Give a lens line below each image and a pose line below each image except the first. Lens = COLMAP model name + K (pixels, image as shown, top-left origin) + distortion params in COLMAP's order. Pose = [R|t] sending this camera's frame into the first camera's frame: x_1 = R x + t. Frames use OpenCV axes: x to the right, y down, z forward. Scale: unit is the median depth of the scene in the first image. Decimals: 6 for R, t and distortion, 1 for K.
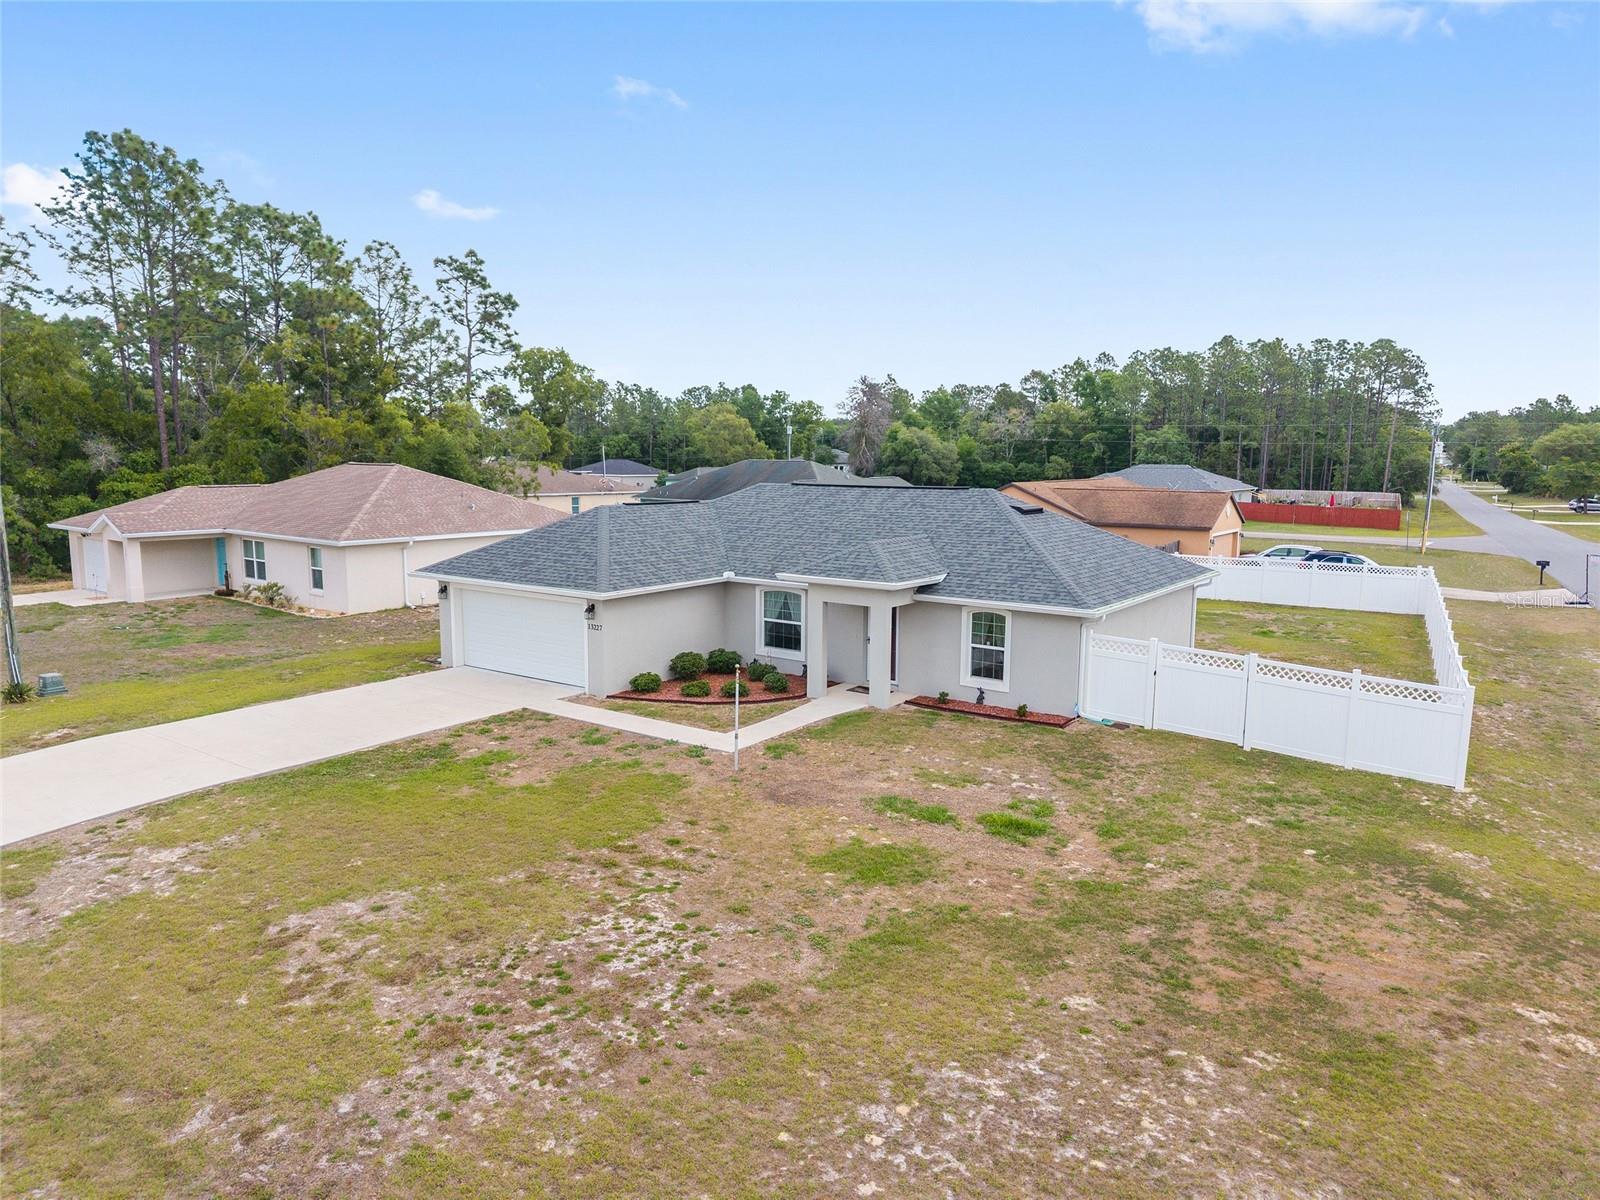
lens RADIAL K [[1061.1, 0, 792.1], [0, 1061.1, 604.0], [0, 0, 1]] dist [0.048647, -0.051692]
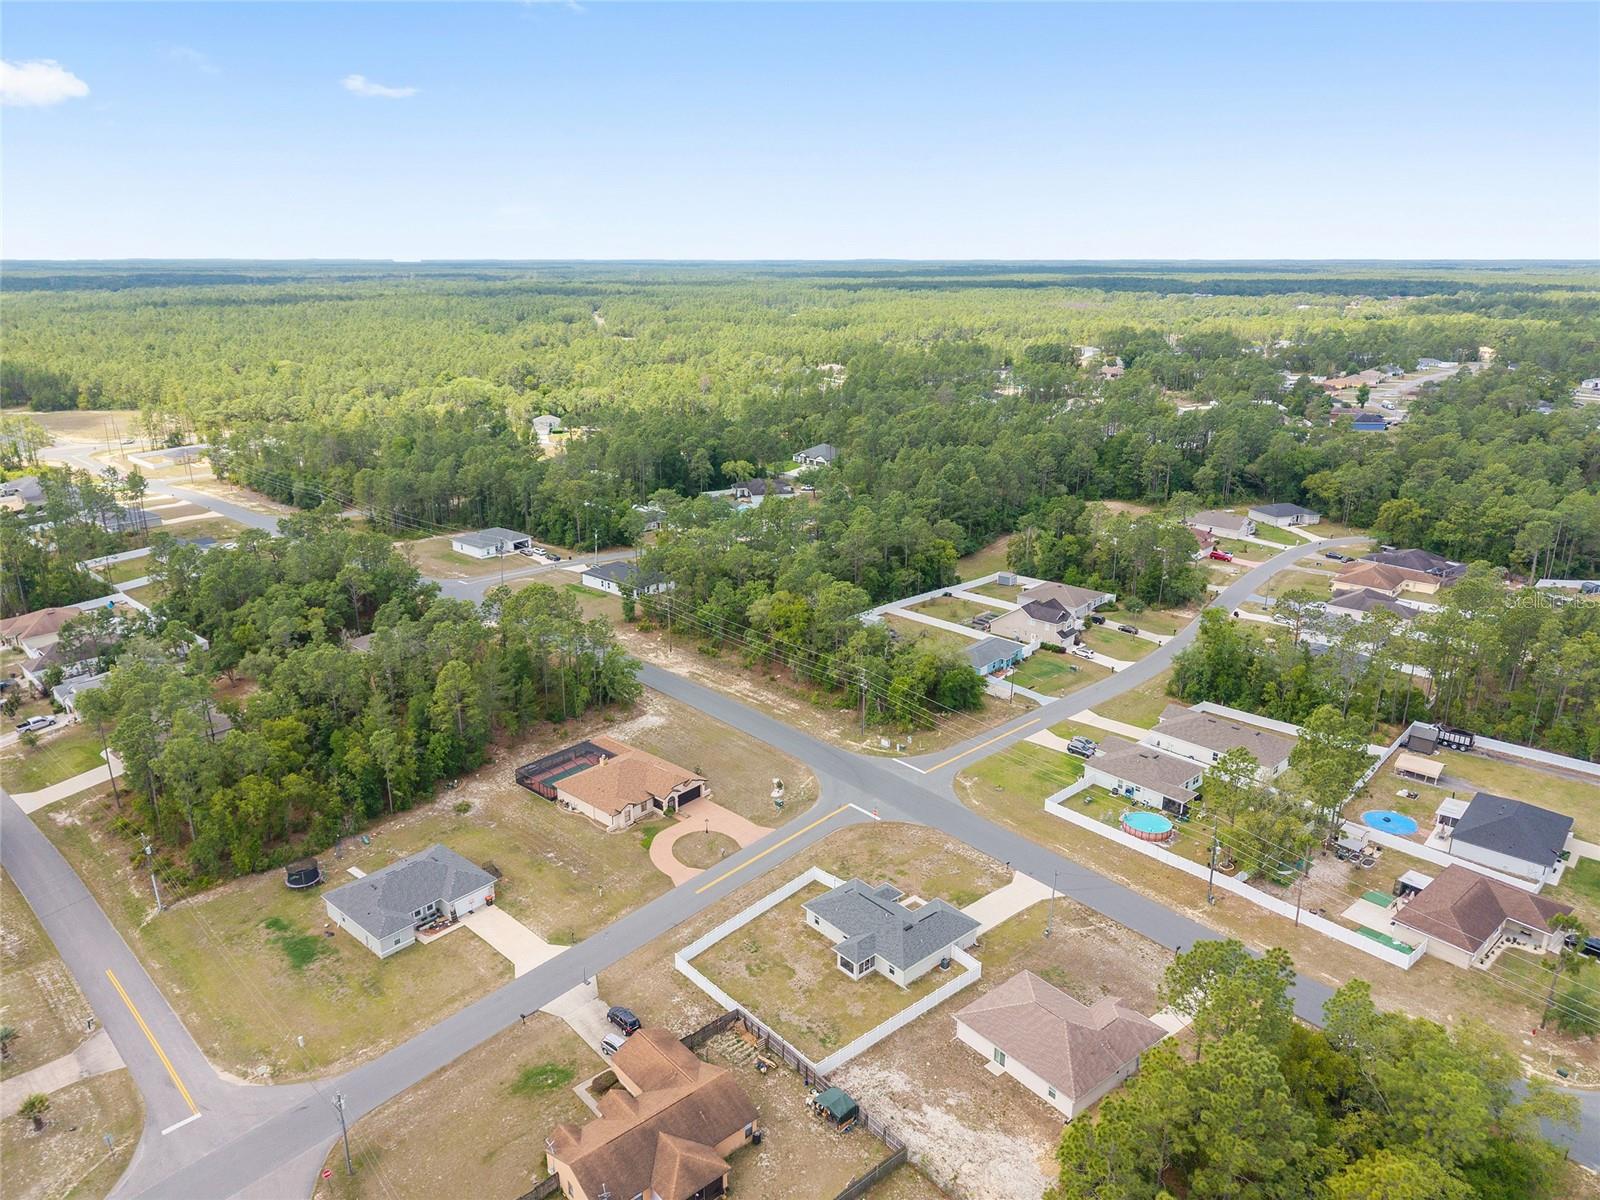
lens RADIAL K [[1087.5, 0, 791.0], [0, 1087.5, 594.3], [0, 0, 1]] dist [0.053046, -0.059491]
pose [[-0.975524, -0.069148, 0.208737, -0.622560], [0.027559, 0.903338, 0.428043, -4.692082], [-0.218158, 0.423319, -0.879322, 6.647430]]
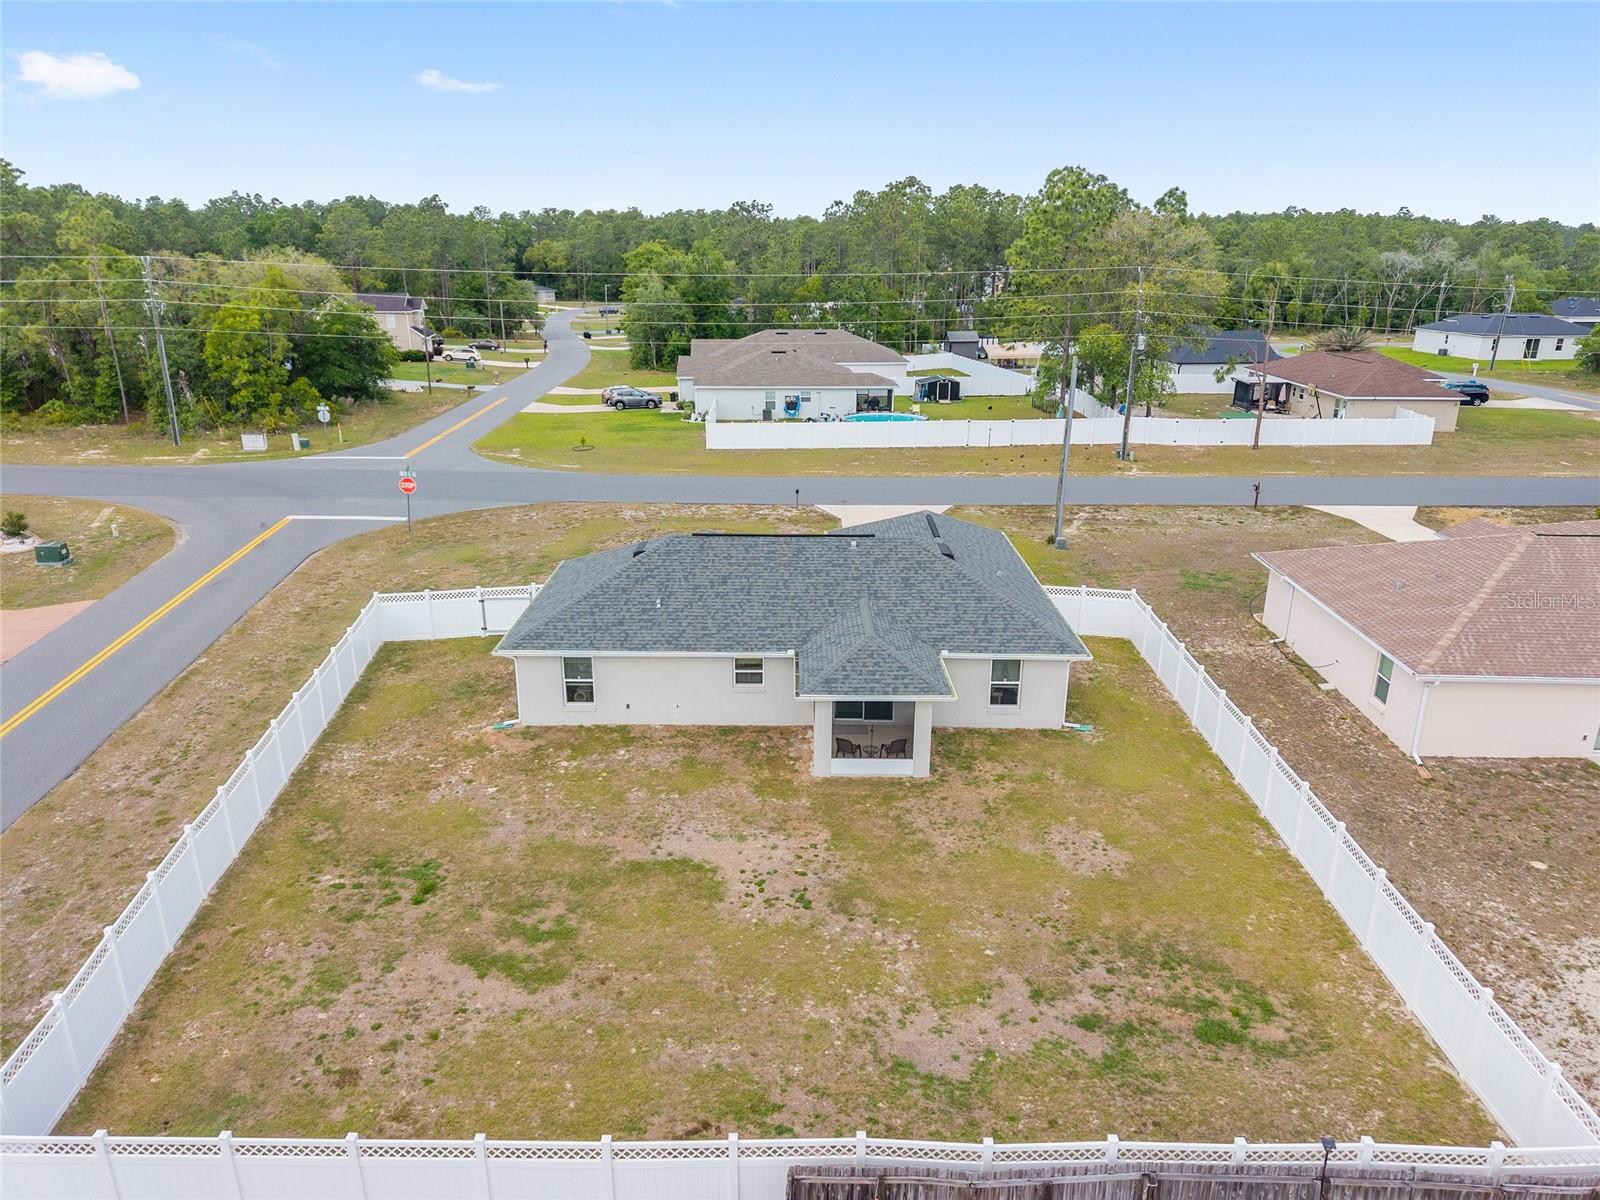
lens RADIAL K [[1061.1, 0, 792.1], [0, 1061.1, 604.0], [0, 0, 1]] dist [0.048647, -0.051692]
pose [[-0.810548, 0.181836, -0.556729, 1.093474], [-0.090652, 0.900174, 0.425992, -0.807622], [0.578614, 0.395755, -0.713151, 2.815789]]
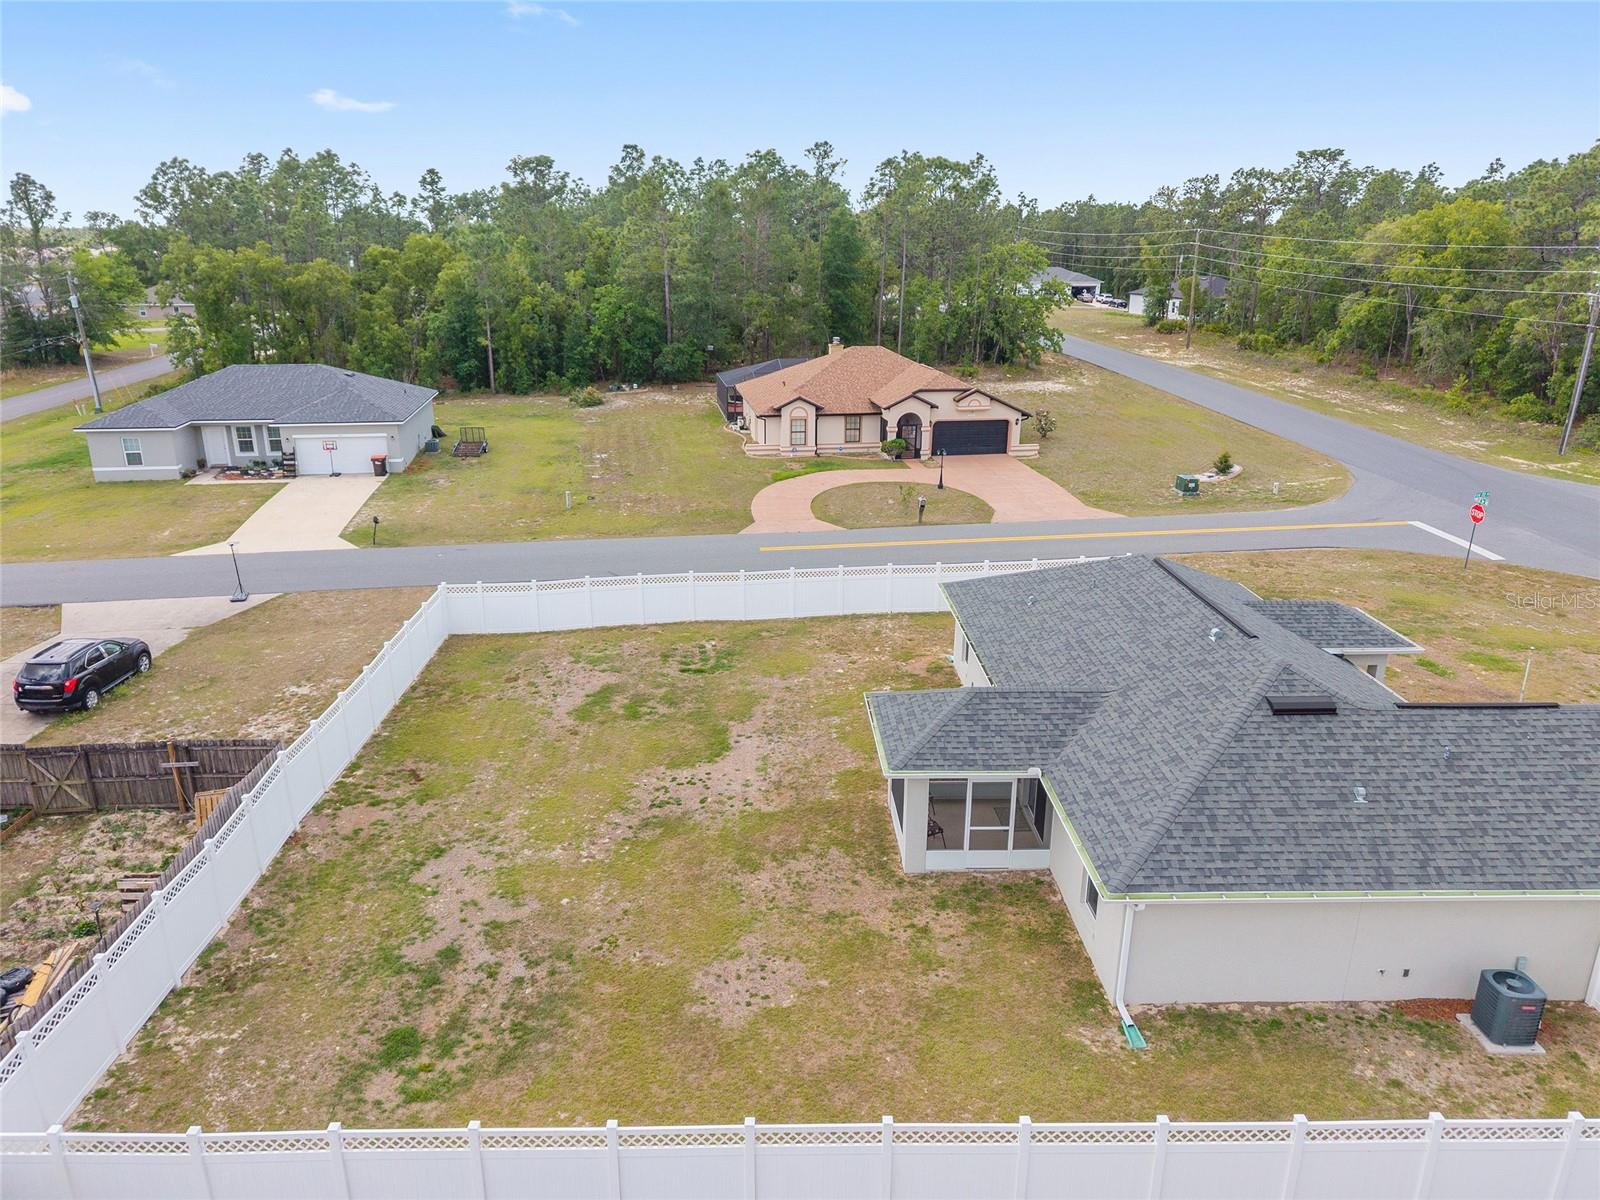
lens RADIAL K [[1087.5, 0, 791.0], [0, 1087.5, 594.3], [0, 0, 1]] dist [0.053046, -0.059491]
pose [[-0.614422, -0.251357, 0.747867, -0.550424], [0.103421, 0.914056, 0.392180, -0.730310], [-0.782170, 0.318310, -0.535621, 2.603175]]
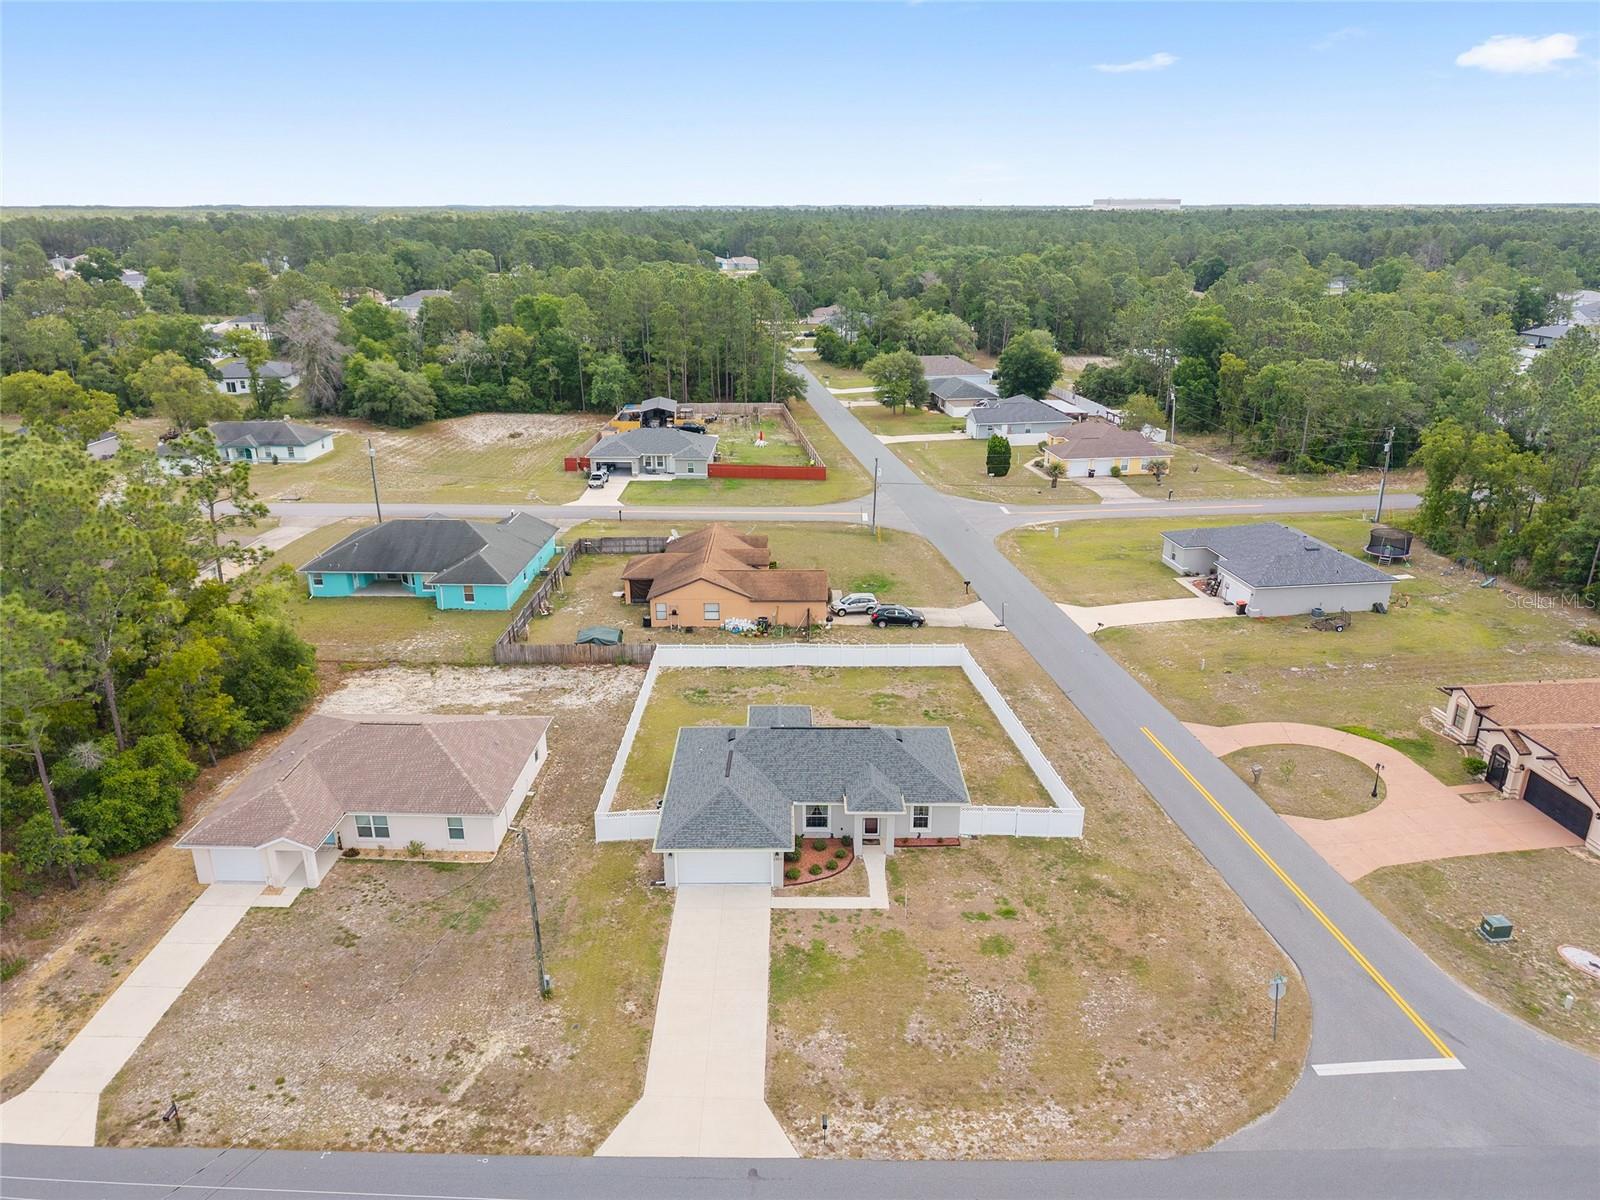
lens RADIAL K [[1070.2, 0, 787.1], [0, 1070.2, 605.8], [0, 0, 1]] dist [0.043652, -0.053837]
pose [[0.809916, -0.212611, 0.546655, -1.624824], [0.092322, 0.966583, 0.239152, -1.297314], [-0.579234, -0.143225, 0.802480, -0.917686]]
